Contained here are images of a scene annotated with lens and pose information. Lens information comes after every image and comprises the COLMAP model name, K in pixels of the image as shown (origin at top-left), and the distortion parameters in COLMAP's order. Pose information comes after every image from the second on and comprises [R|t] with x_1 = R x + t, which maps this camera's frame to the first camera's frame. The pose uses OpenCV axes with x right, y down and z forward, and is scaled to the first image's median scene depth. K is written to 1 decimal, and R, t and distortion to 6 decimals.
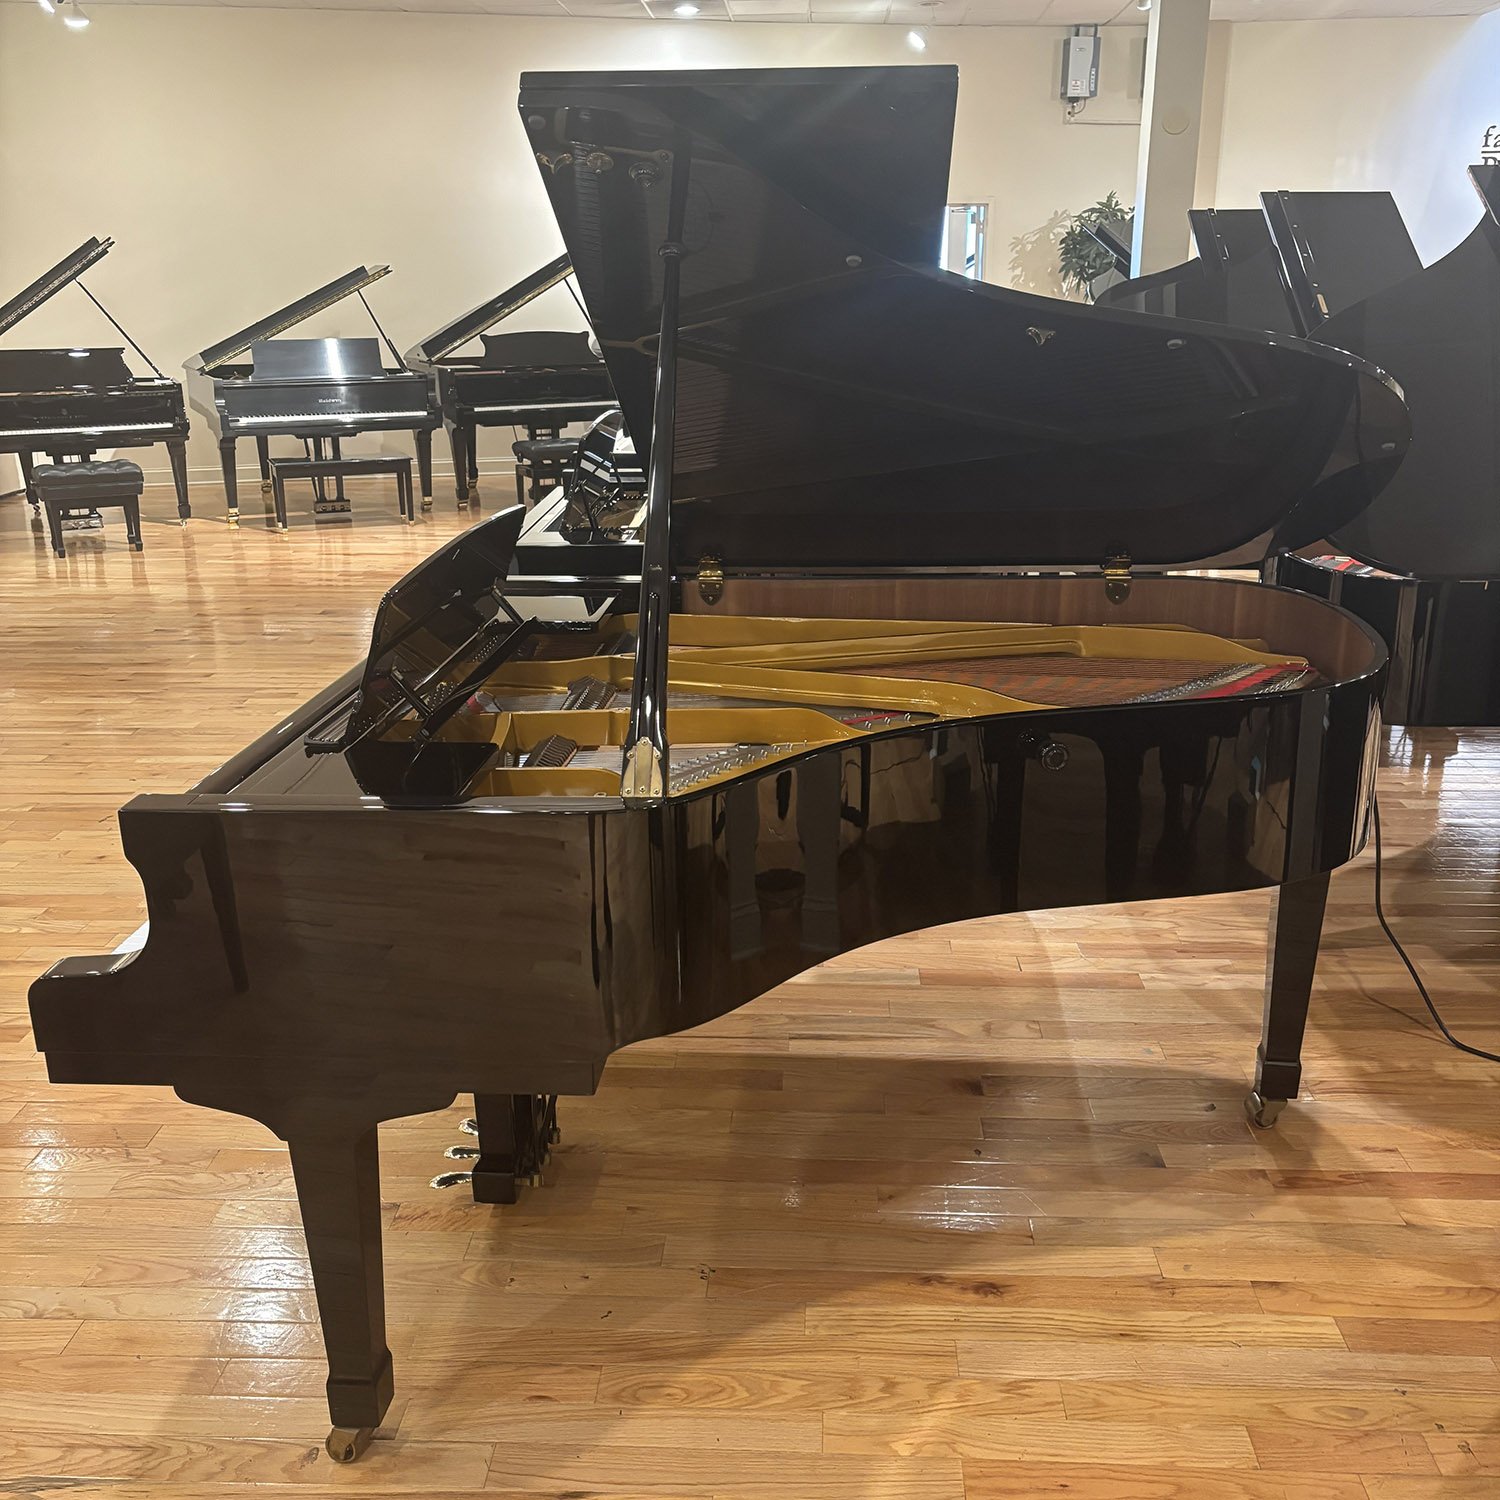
lens RADIAL K [[1505.7, 0, 746.4], [0, 1505.7, 747.9], [0, 0, 1]] dist [0.009195, 0.012335]
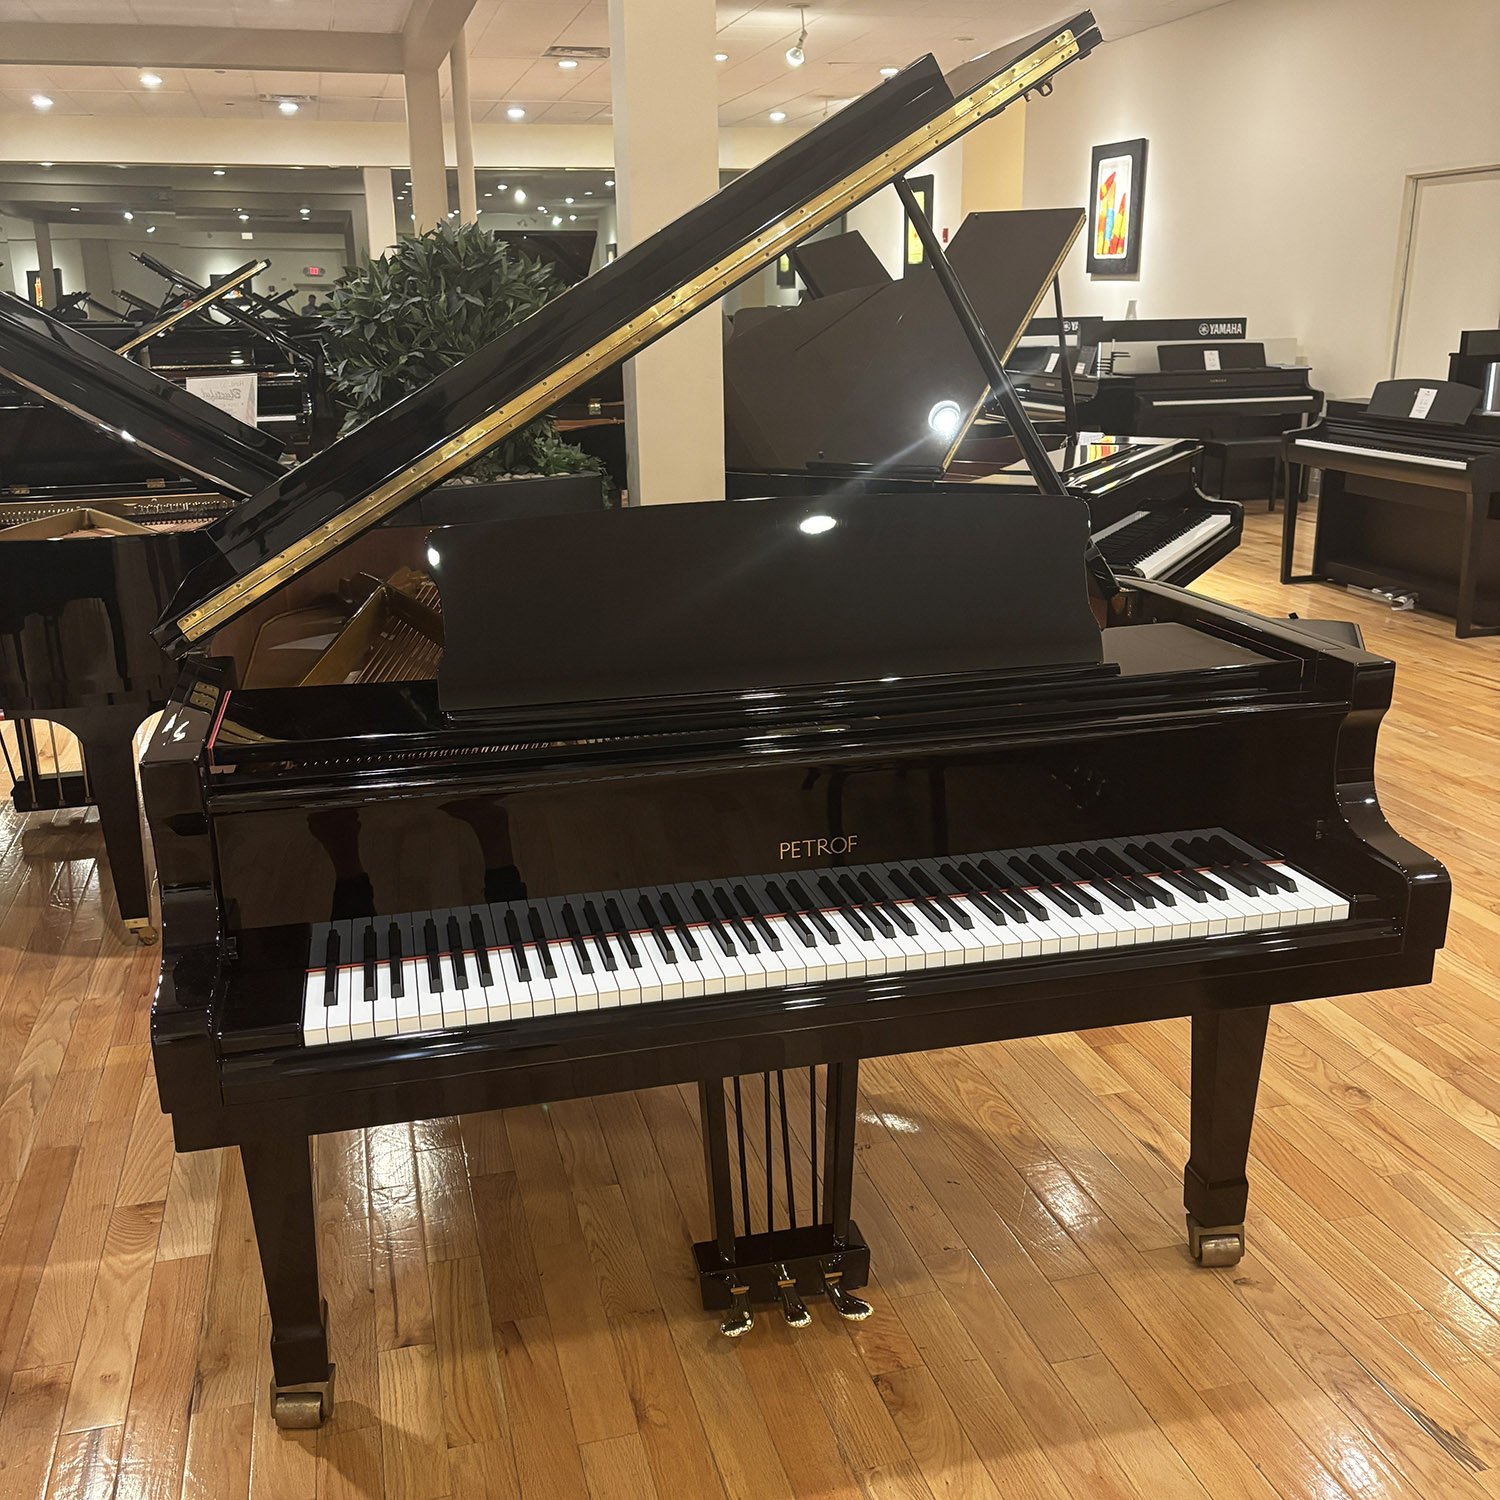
lens RADIAL K [[1505.7, 0, 746.4], [0, 1505.7, 747.9], [0, 0, 1]] dist [0.009195, 0.012335]
pose [[-0.306305, -0.254978, 0.917150, -0.937459], [0.306248, 0.885846, 0.348554, -0.305272], [-0.901327, 0.387639, -0.193252, 1.214650]]
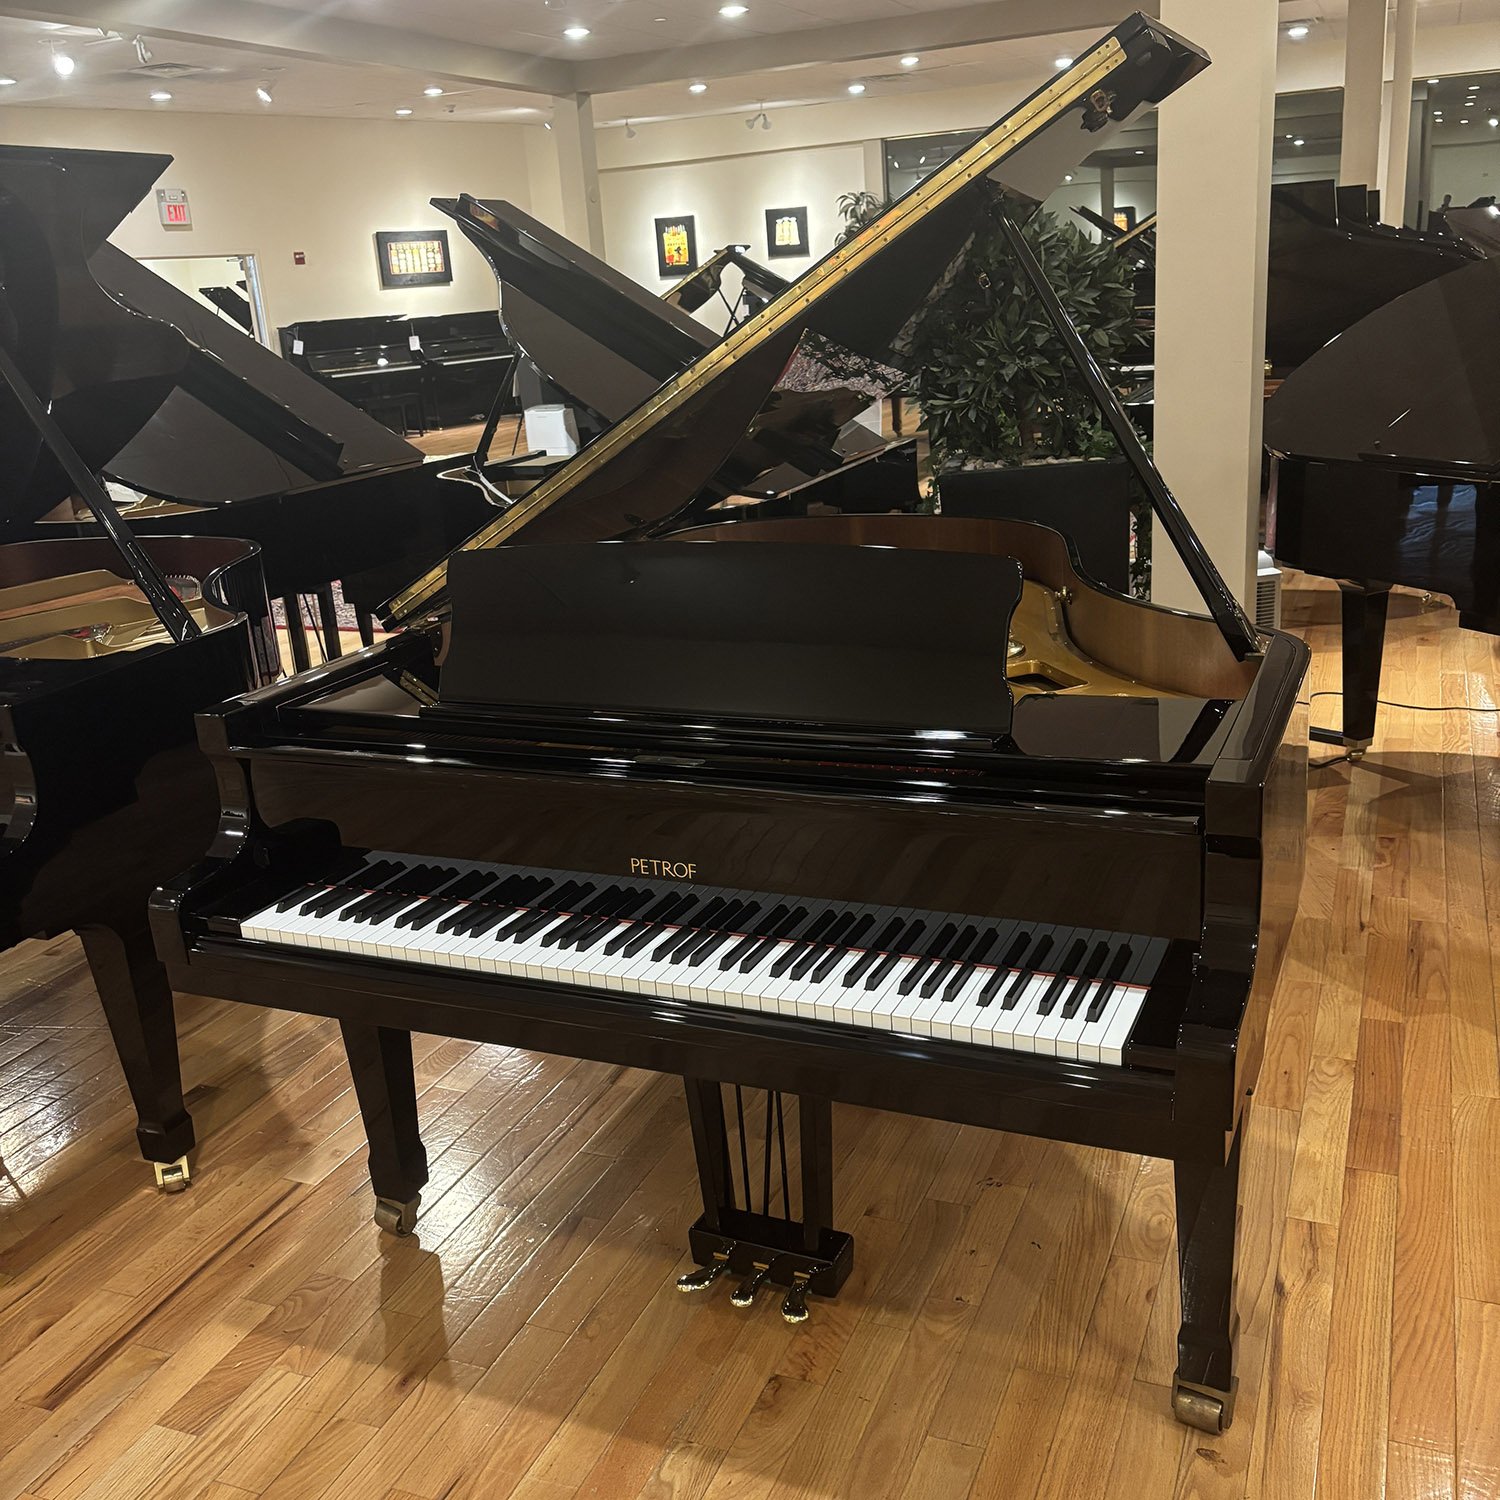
lens RADIAL K [[1511.4, 0, 748.4], [0, 1511.4, 739.2], [0, 0, 1]] dist [-0.003288, 0.019923]
pose [[0.350079, -0.289272, 0.890936, -0.965982], [0.349357, 0.922818, 0.162350, -0.170043], [-0.869135, 0.254419, 0.424118, 0.650327]]
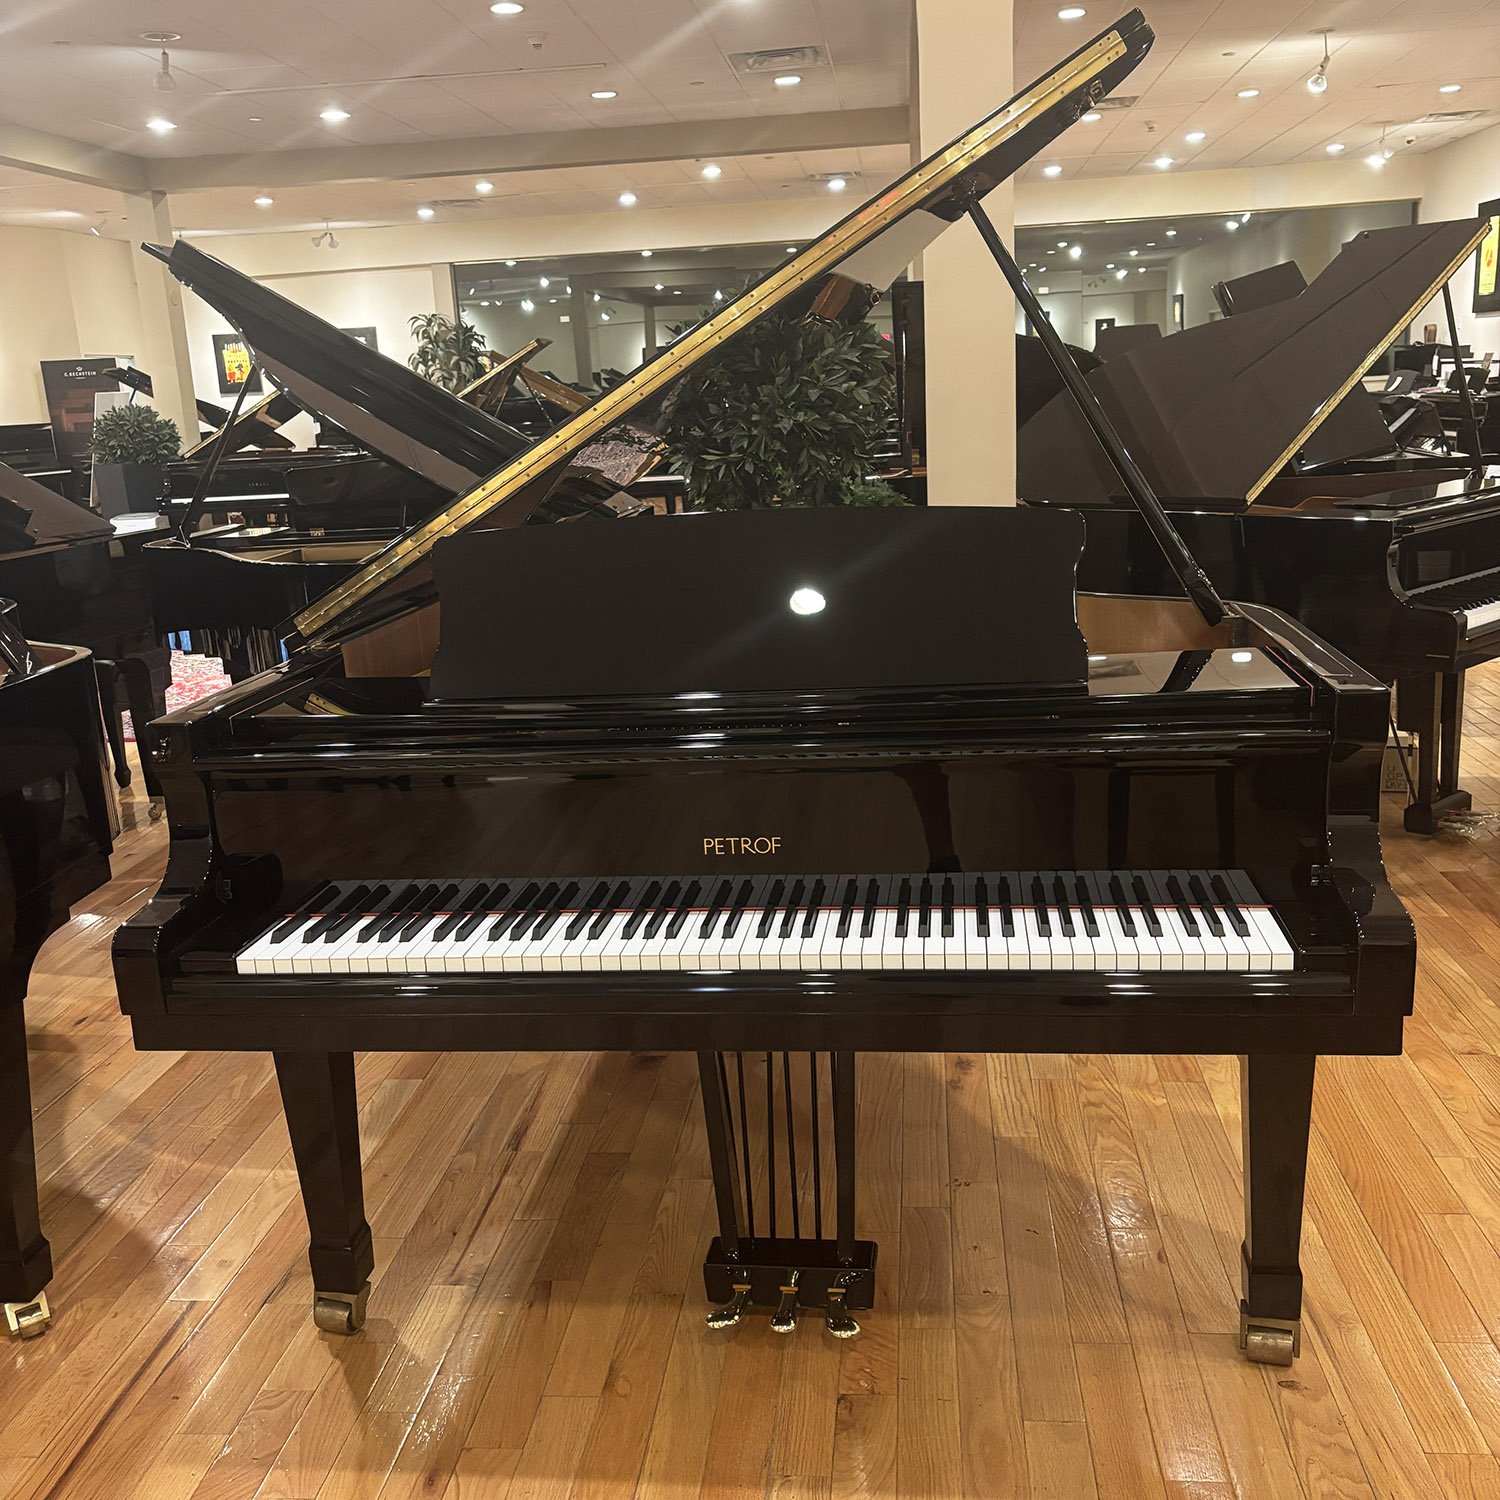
lens RADIAL K [[1508.8, 0, 750.0], [0, 1508.8, 750.0], [0, 0, 1]] dist [0.007498, 0.013441]
pose [[0.057393, -0.228424, 0.971869, -1.012106], [0.353653, 0.915001, 0.194173, -0.182145], [-0.933614, 0.332560, 0.133298, 0.932972]]
